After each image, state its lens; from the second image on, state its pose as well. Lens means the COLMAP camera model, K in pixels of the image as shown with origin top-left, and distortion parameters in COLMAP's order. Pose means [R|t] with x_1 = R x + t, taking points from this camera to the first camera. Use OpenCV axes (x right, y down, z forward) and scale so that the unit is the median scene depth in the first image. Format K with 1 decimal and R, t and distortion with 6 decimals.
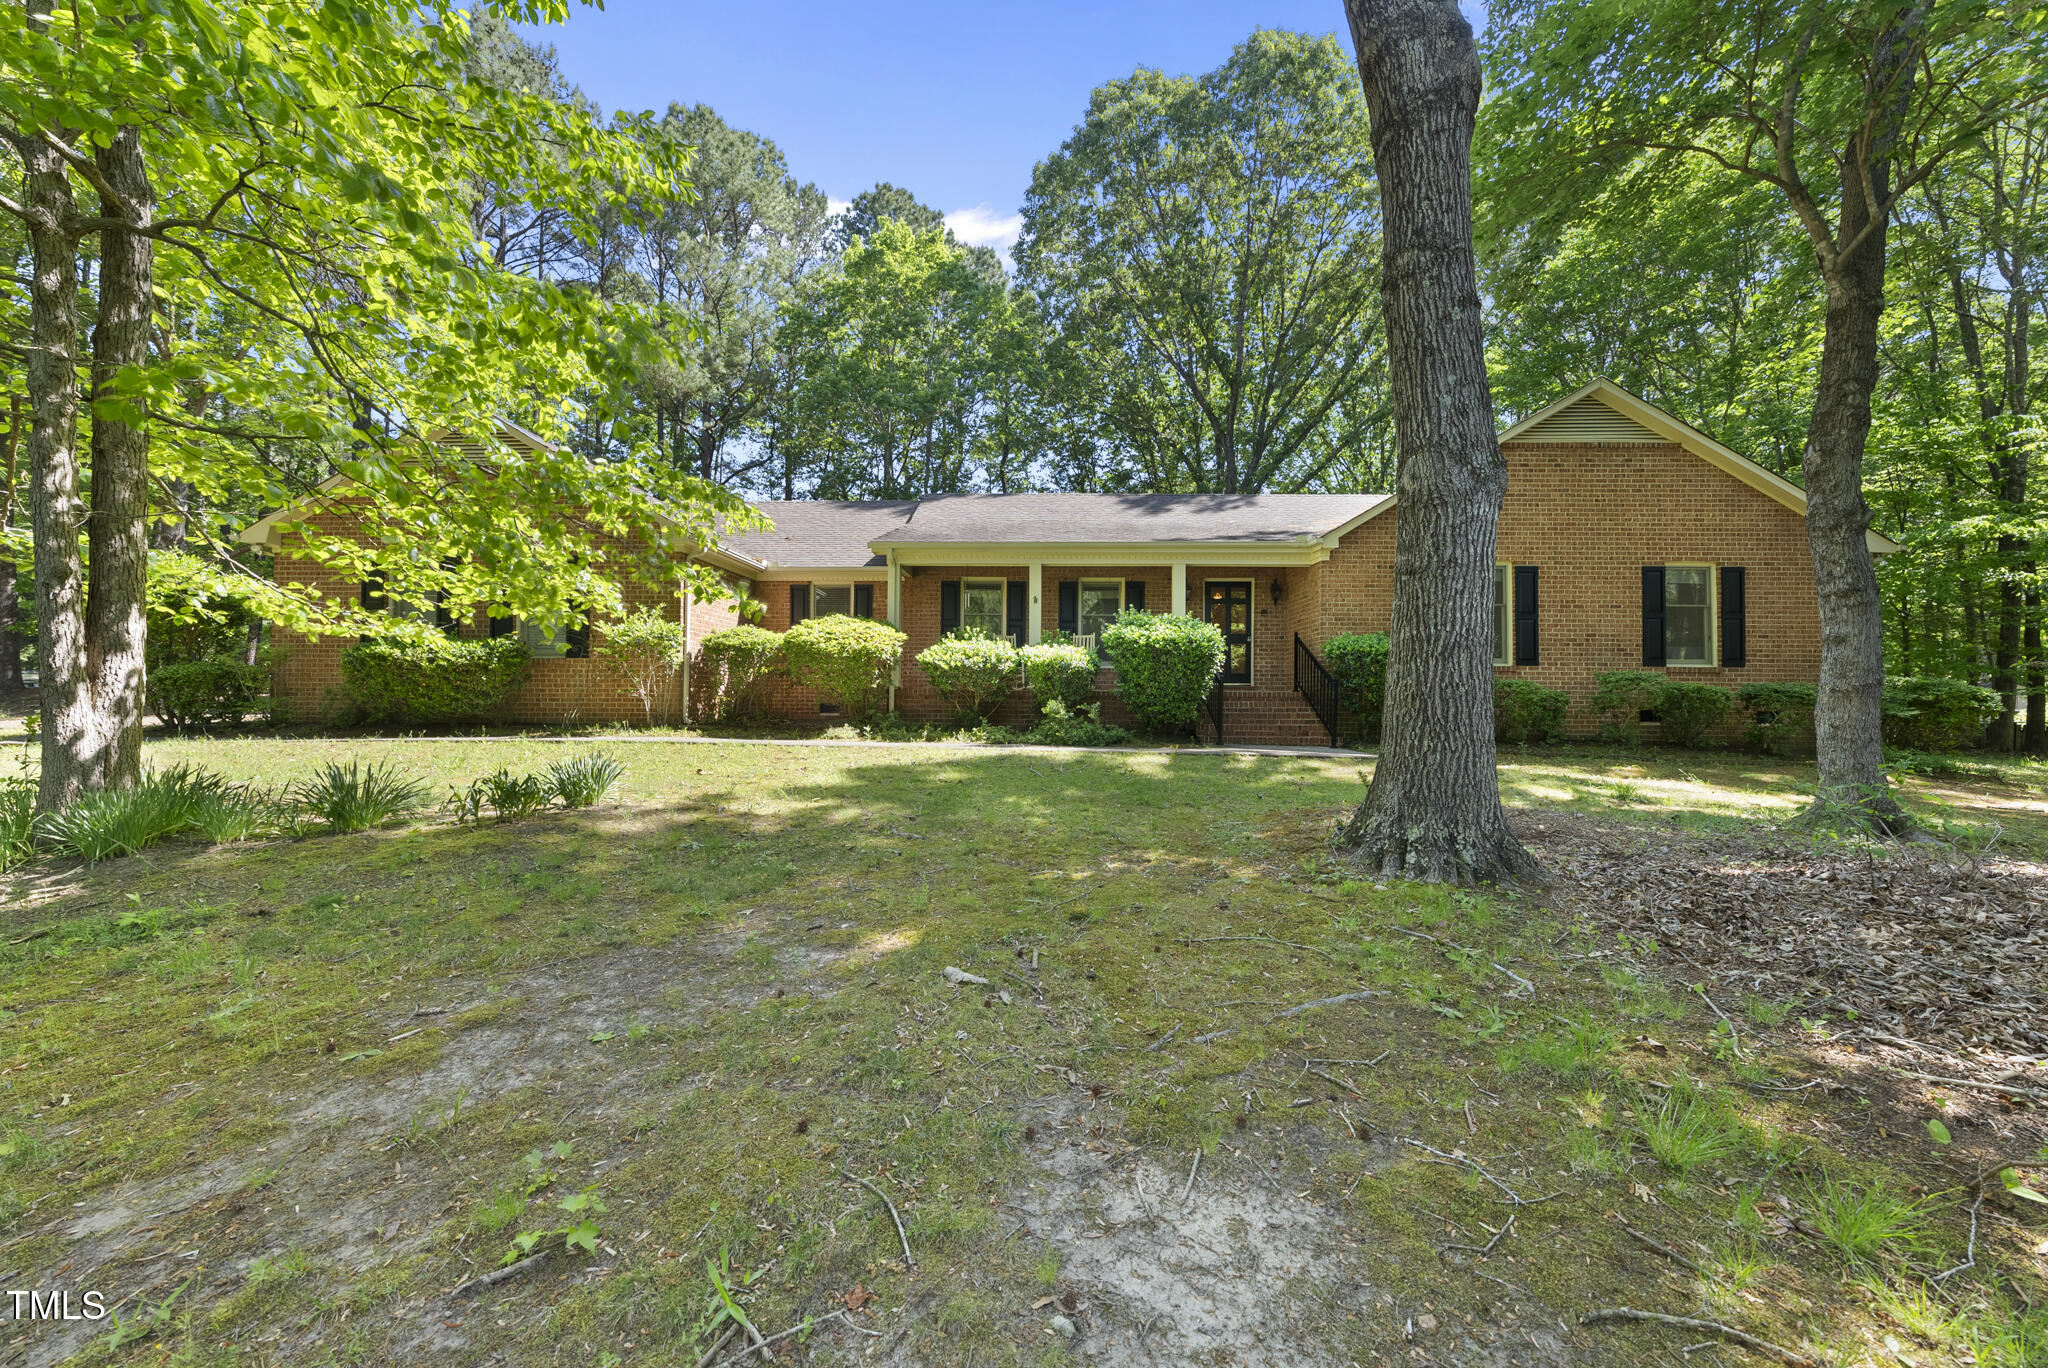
lens RADIAL K [[746.4, 0, 1021.9], [0, 746.4, 684.7], [0, 0, 1]] dist [-0.007634, 0.000116]
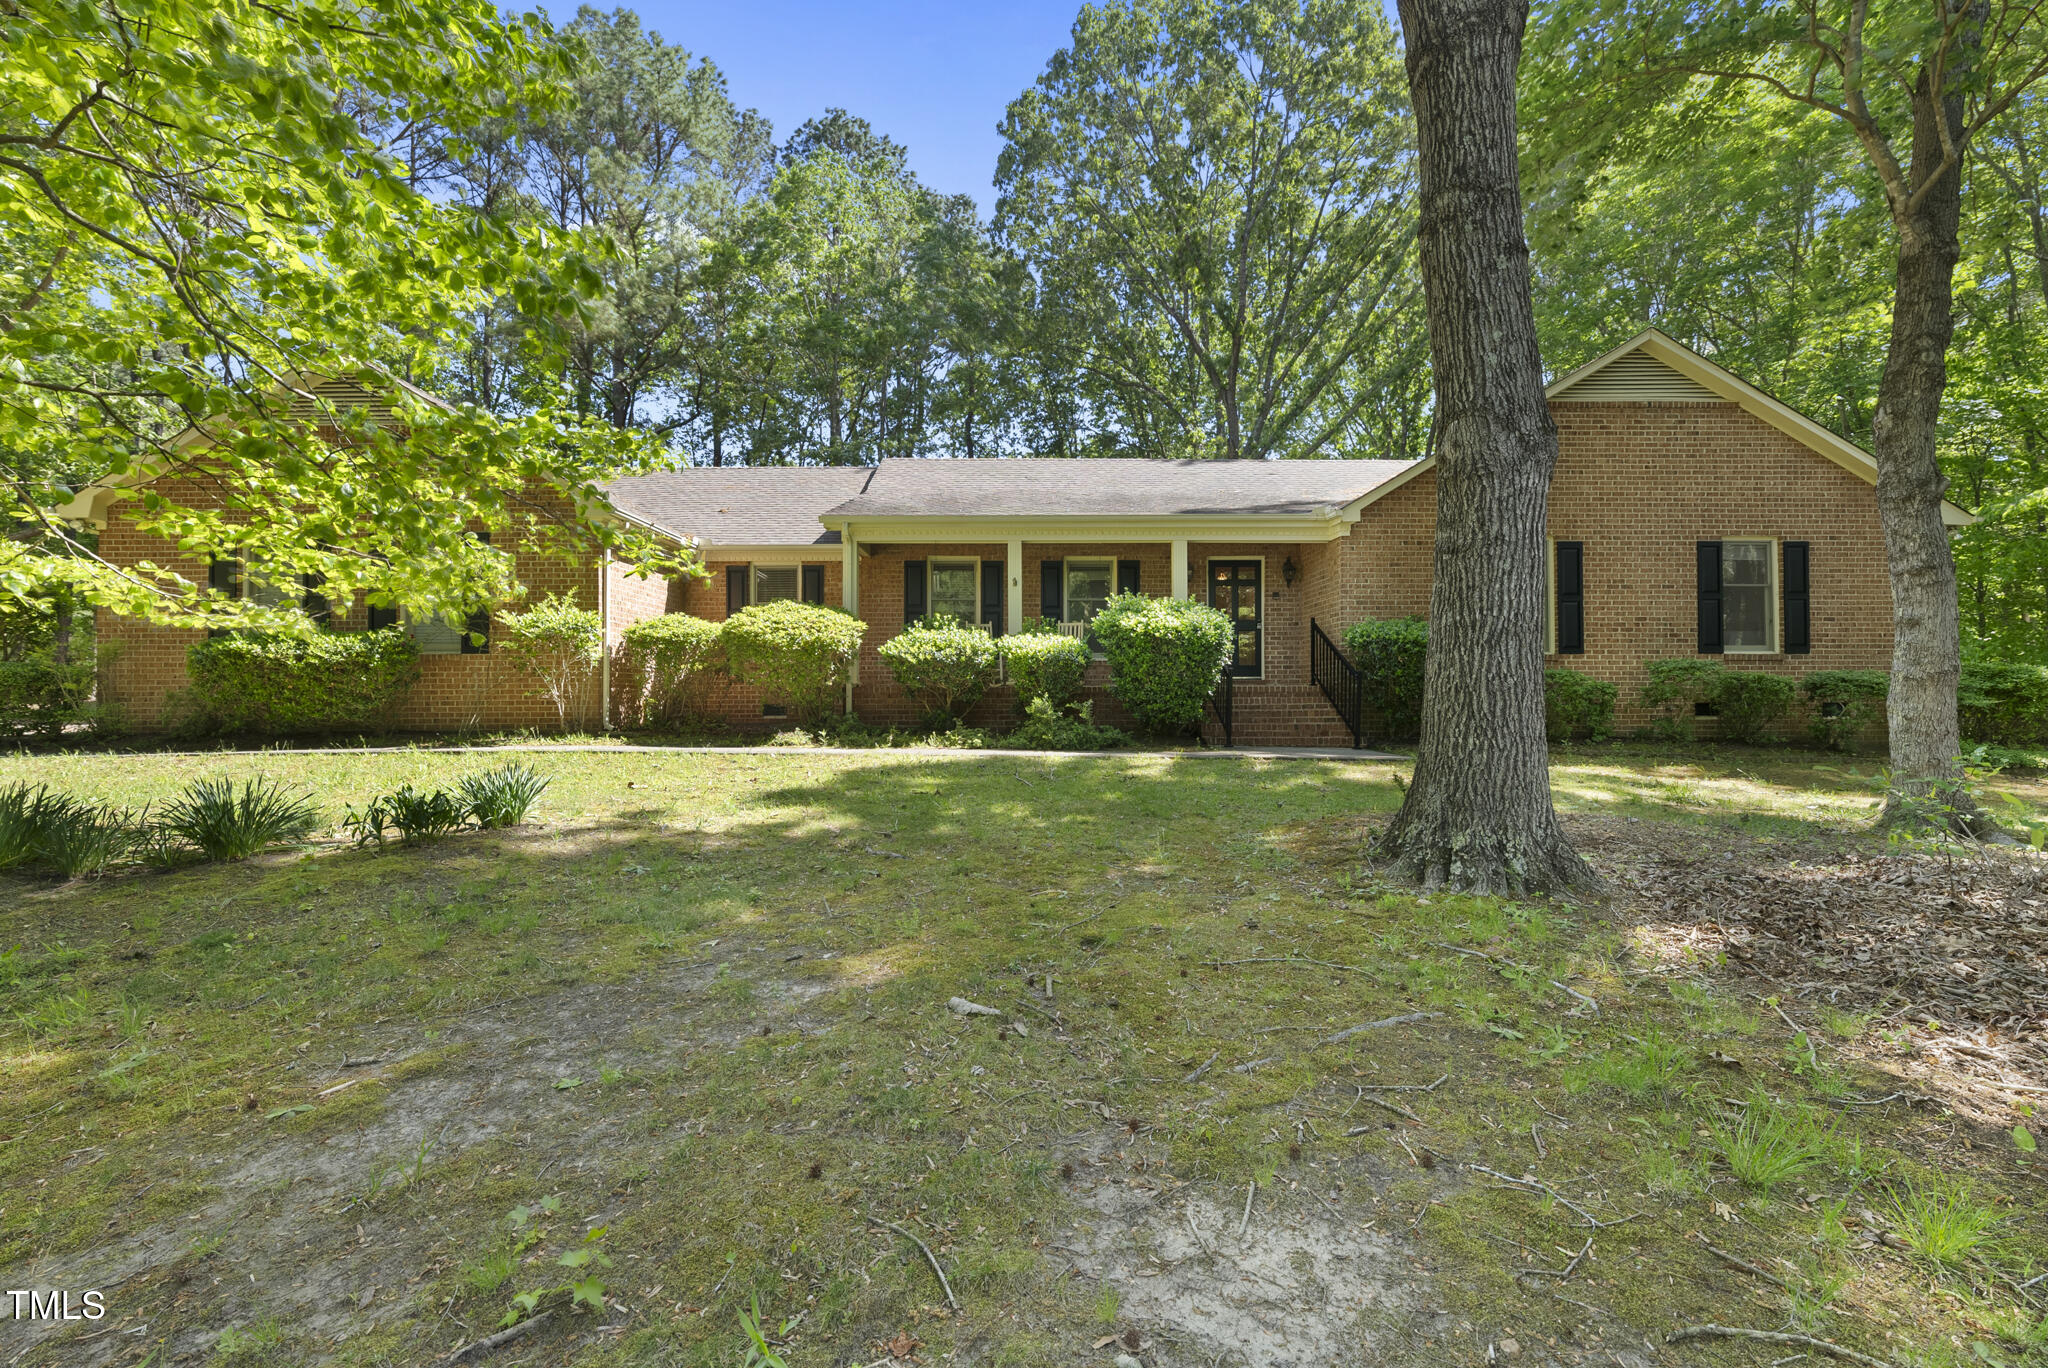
lens RADIAL K [[868.7, 0, 1024.0], [0, 868.7, 684.4], [0, 0, 1]] dist [-0.004529, -0.000801]
pose [[0.999262, -0.009286, 0.037266, -0.035767], [0.009124, 0.999948, 0.004533, 0.000770], [-0.037306, -0.004190, 0.999295, -0.026466]]
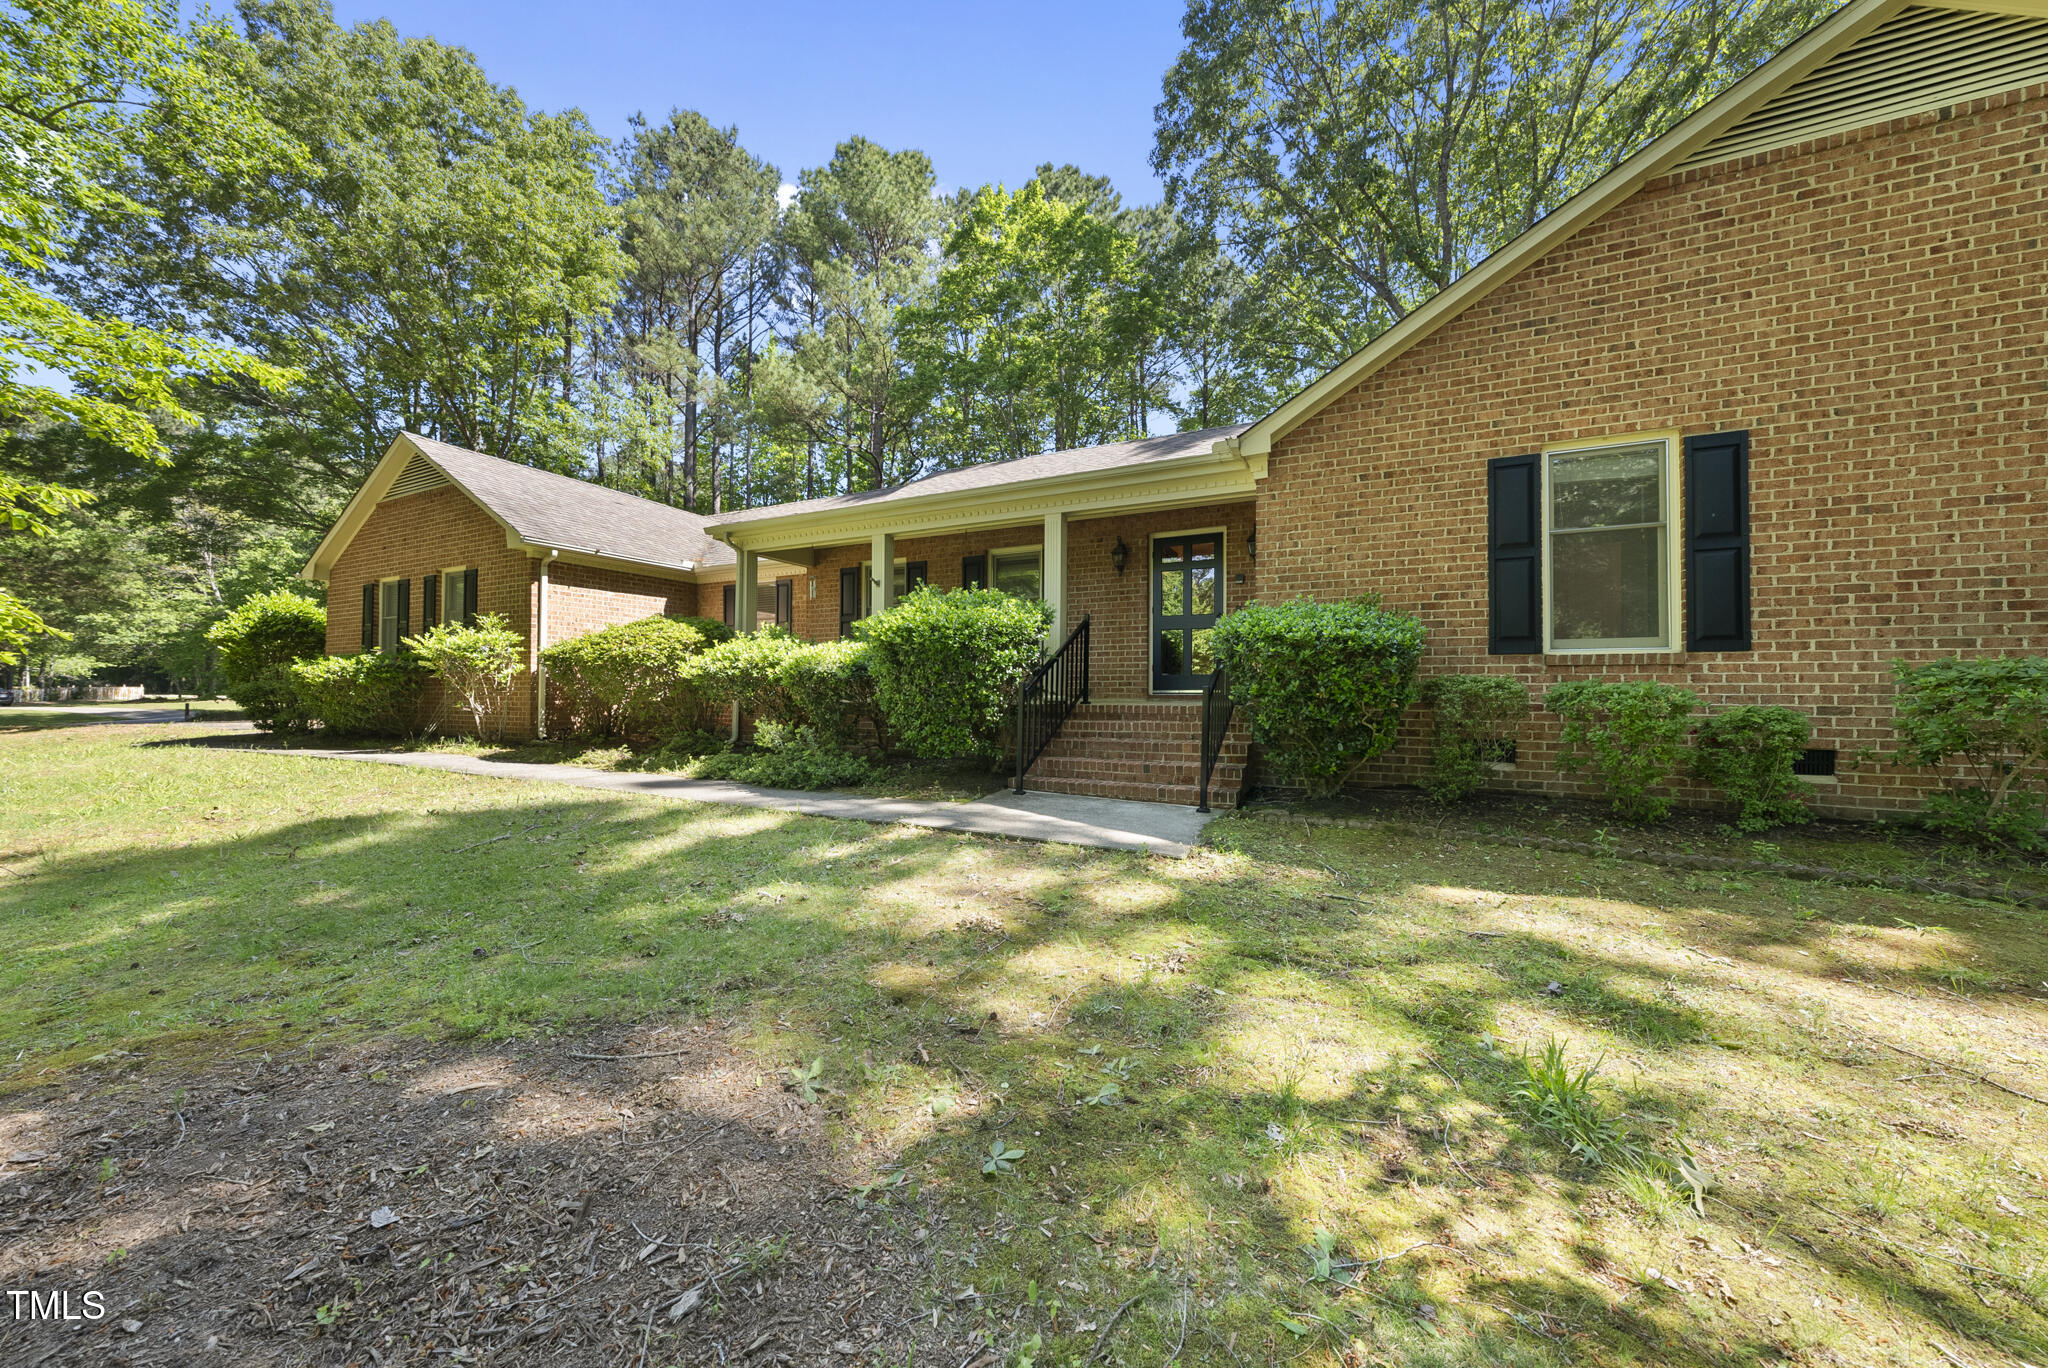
lens RADIAL K [[711.8, 0, 1025.9], [0, 711.8, 684.0], [0, 0, 1]] dist [-0.000477, 0.000408]
pose [[0.911707, -0.009833, -0.410723, 1.602121], [0.010981, 0.999940, 0.000435, -0.034220], [0.410694, -0.004907, 0.911760, 1.447063]]
